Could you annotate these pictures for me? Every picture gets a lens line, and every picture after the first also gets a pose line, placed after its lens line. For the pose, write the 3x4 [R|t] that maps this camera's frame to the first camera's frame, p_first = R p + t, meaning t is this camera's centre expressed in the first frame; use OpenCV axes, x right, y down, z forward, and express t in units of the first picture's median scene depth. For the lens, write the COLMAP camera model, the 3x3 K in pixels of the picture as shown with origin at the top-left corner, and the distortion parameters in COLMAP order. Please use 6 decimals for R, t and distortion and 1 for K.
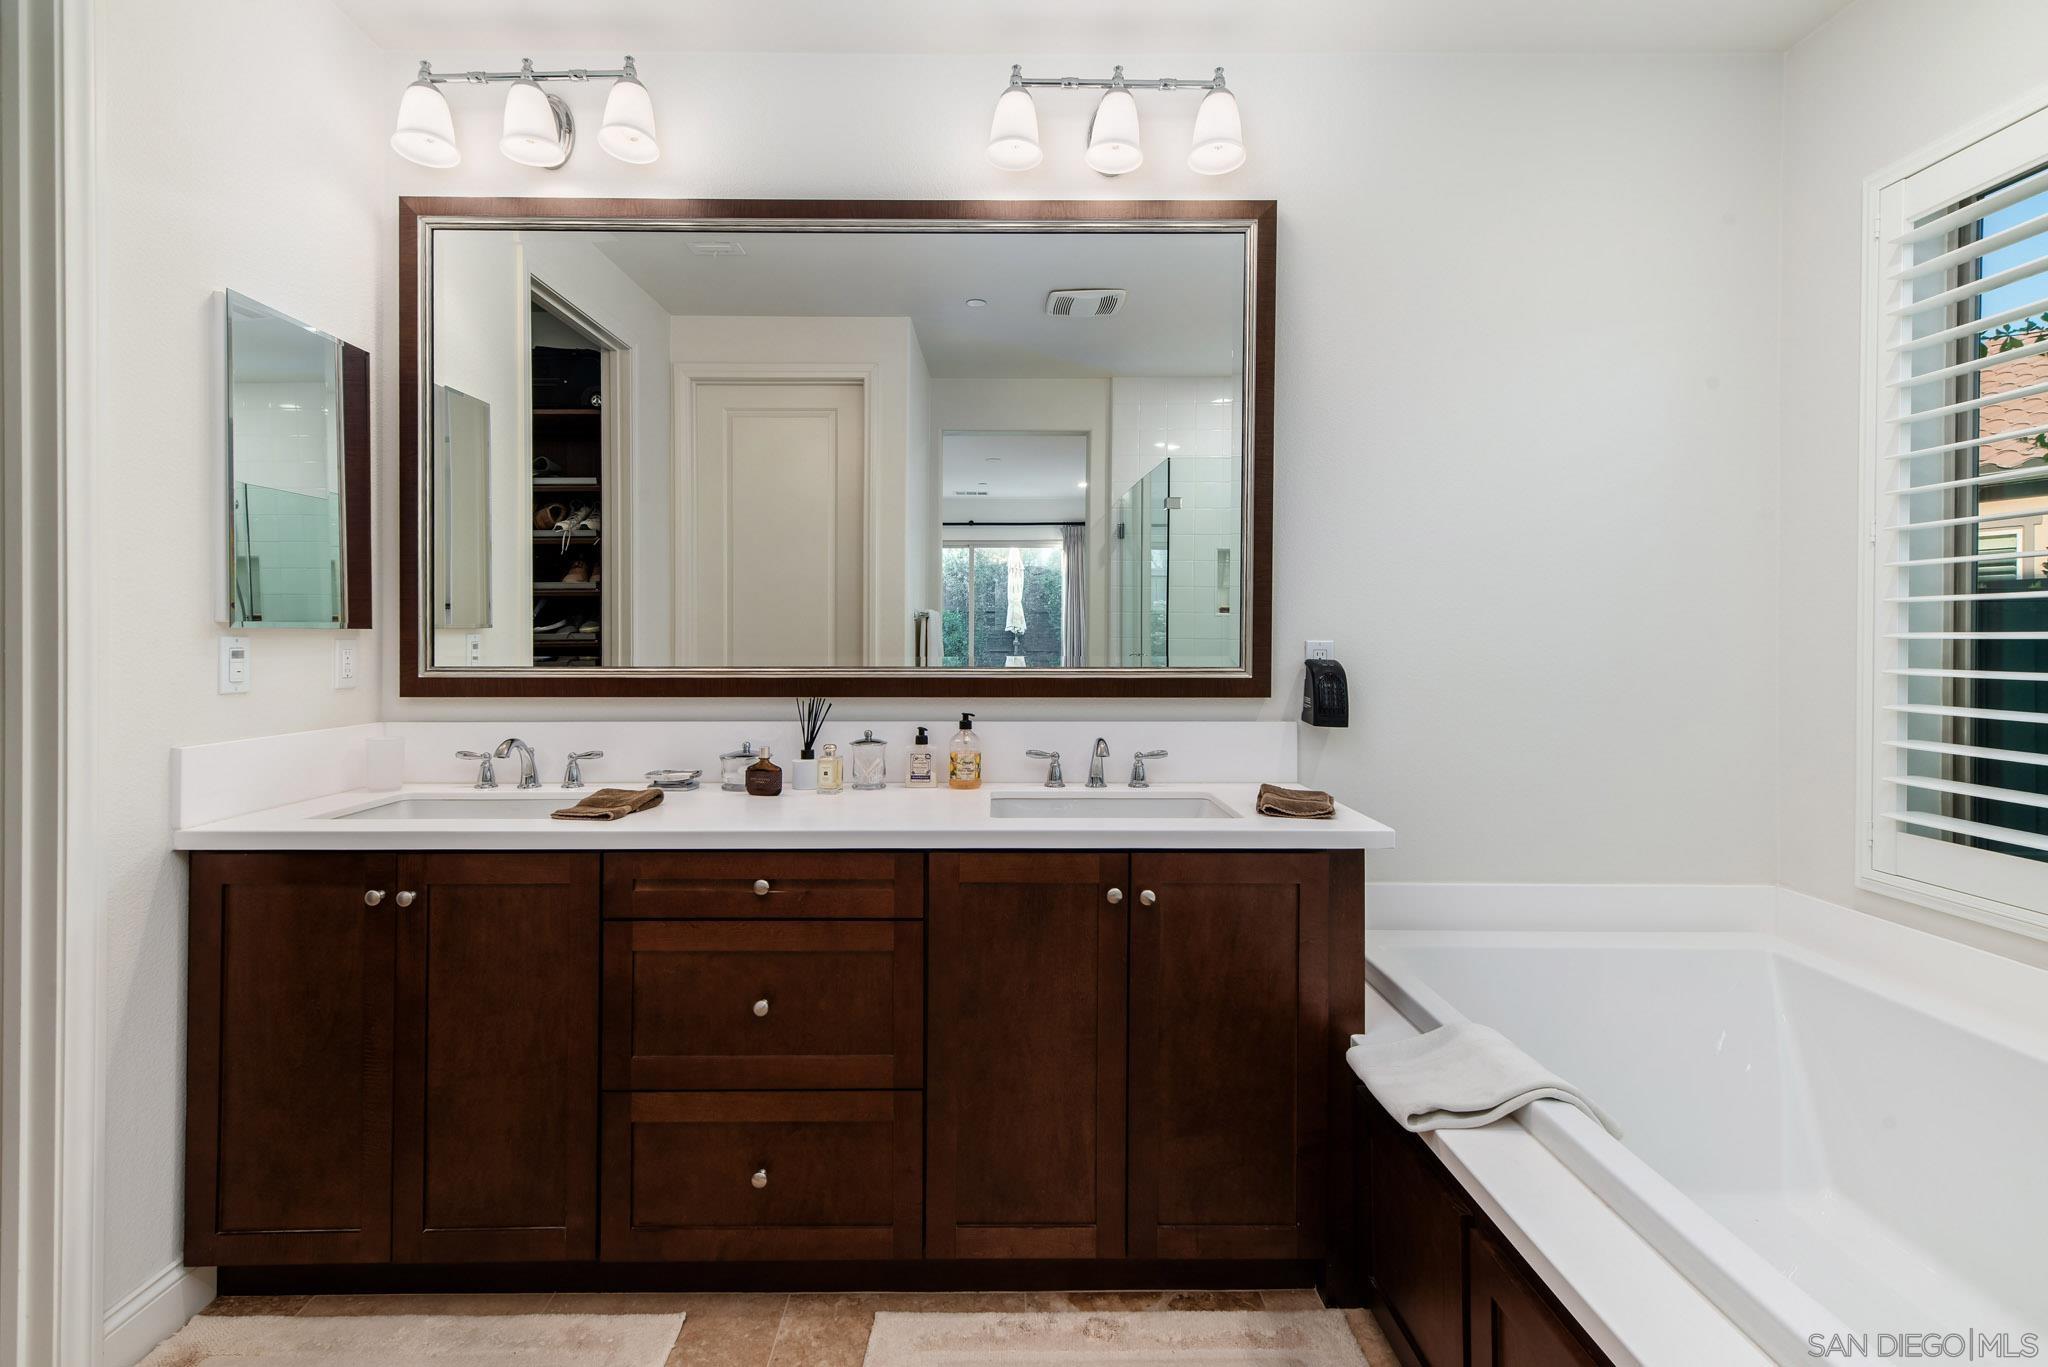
lens RADIAL K [[908.5, 0, 1018.3], [0, 908.5, 623.8], [0, 0, 1]] dist [0.001276, 0.000141]
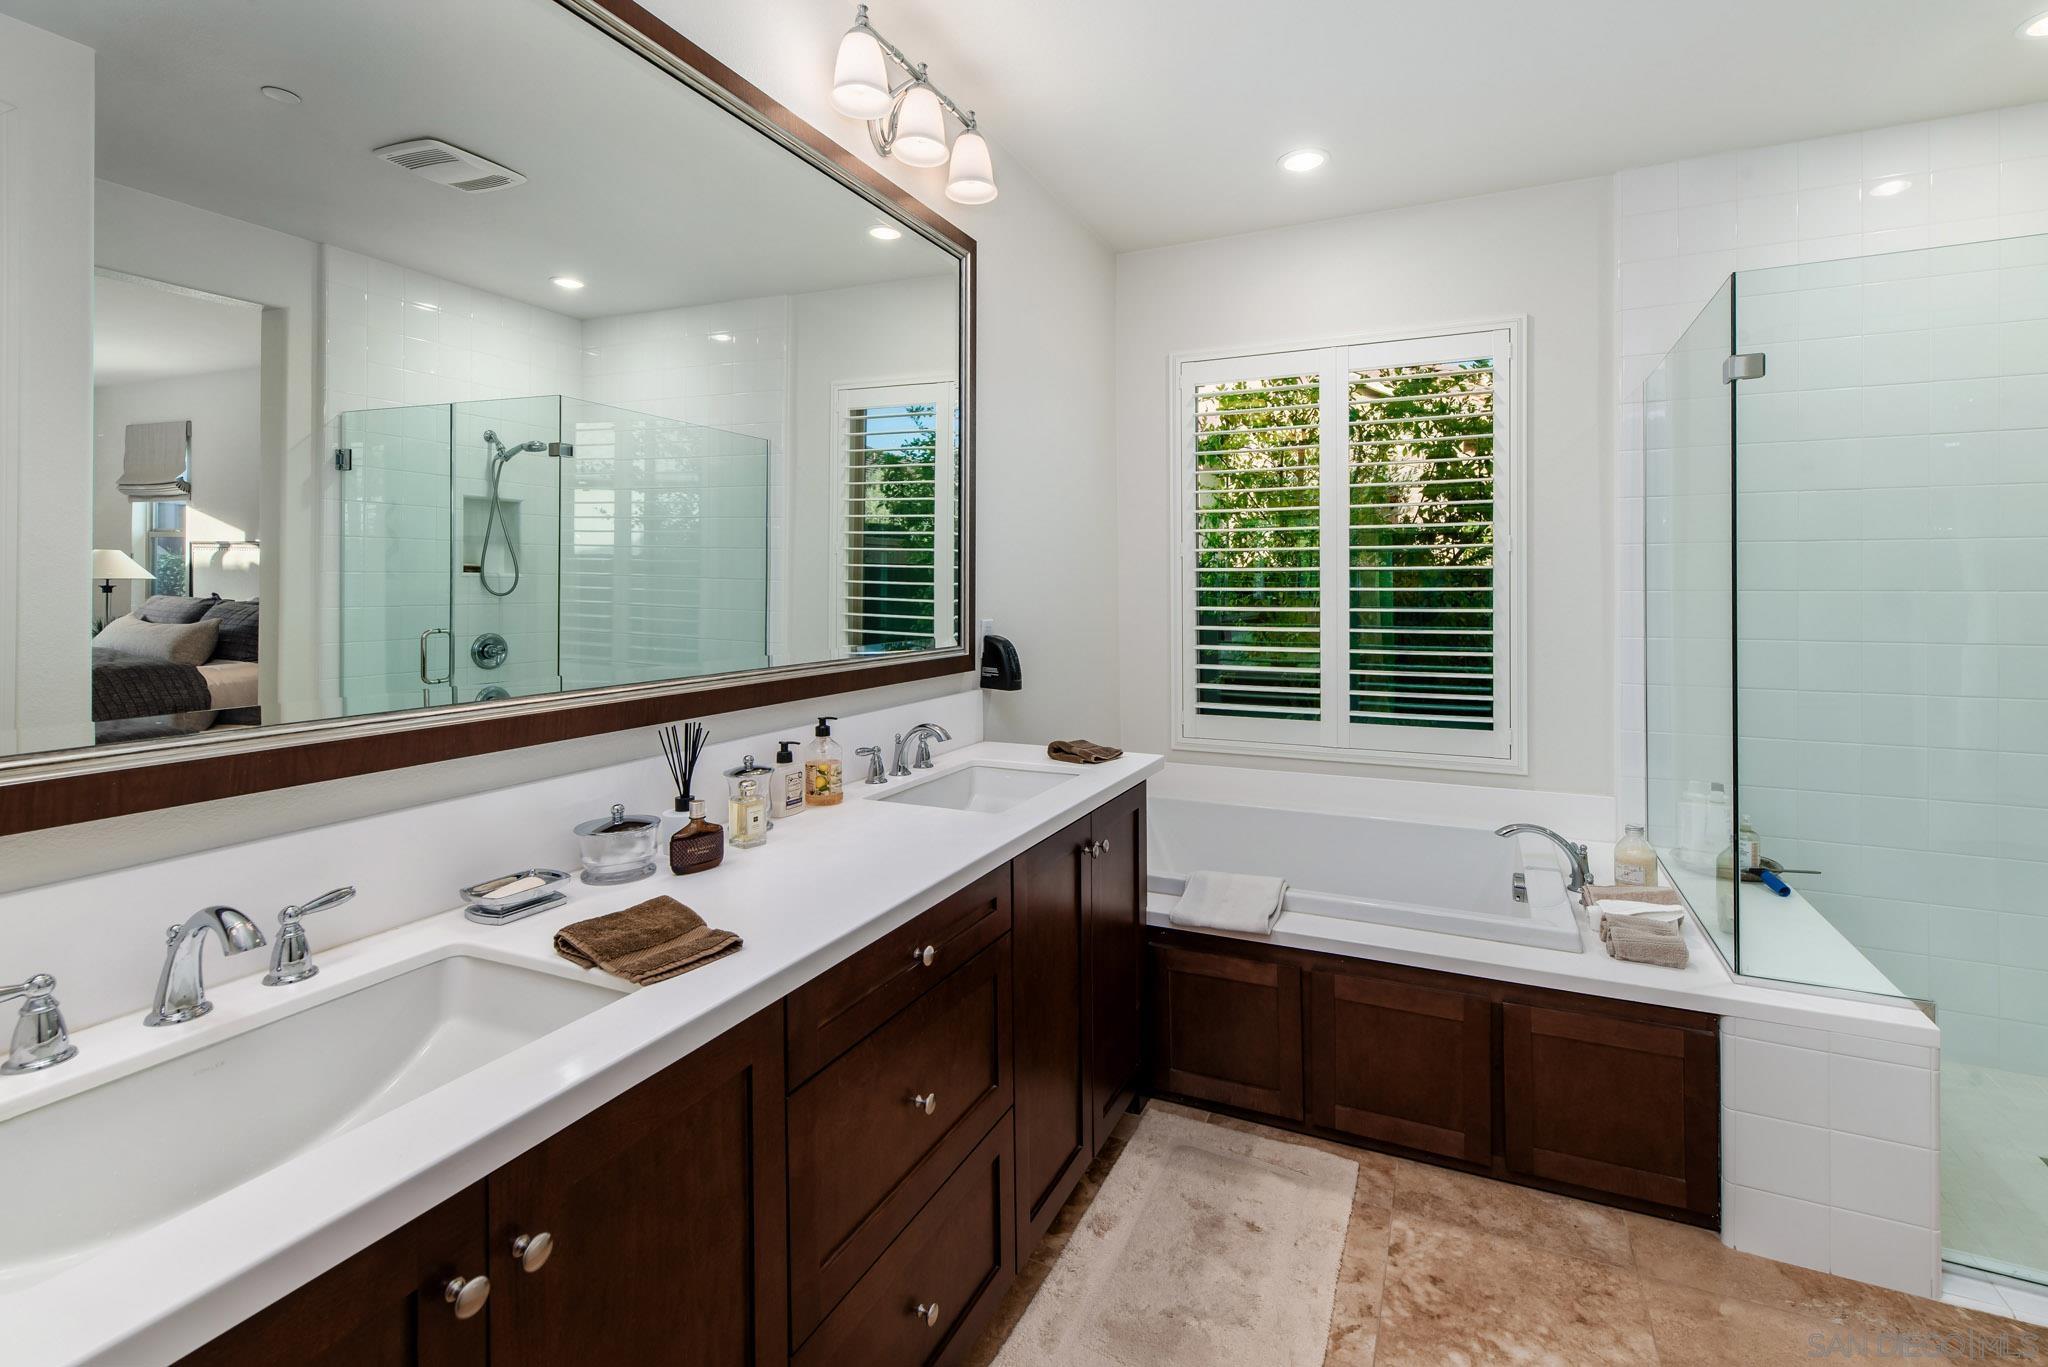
lens RADIAL K [[934.3, 0, 1024.6], [0, 934.3, 570.2], [0, 0, 1]] dist [0.004789, 0.000285]
pose [[0.429715, 0.011478, 0.902892, -0.785256], [-0.014205, 0.999881, -0.005951, -0.040895], [-0.902853, -0.010269, 0.429827, 0.439137]]
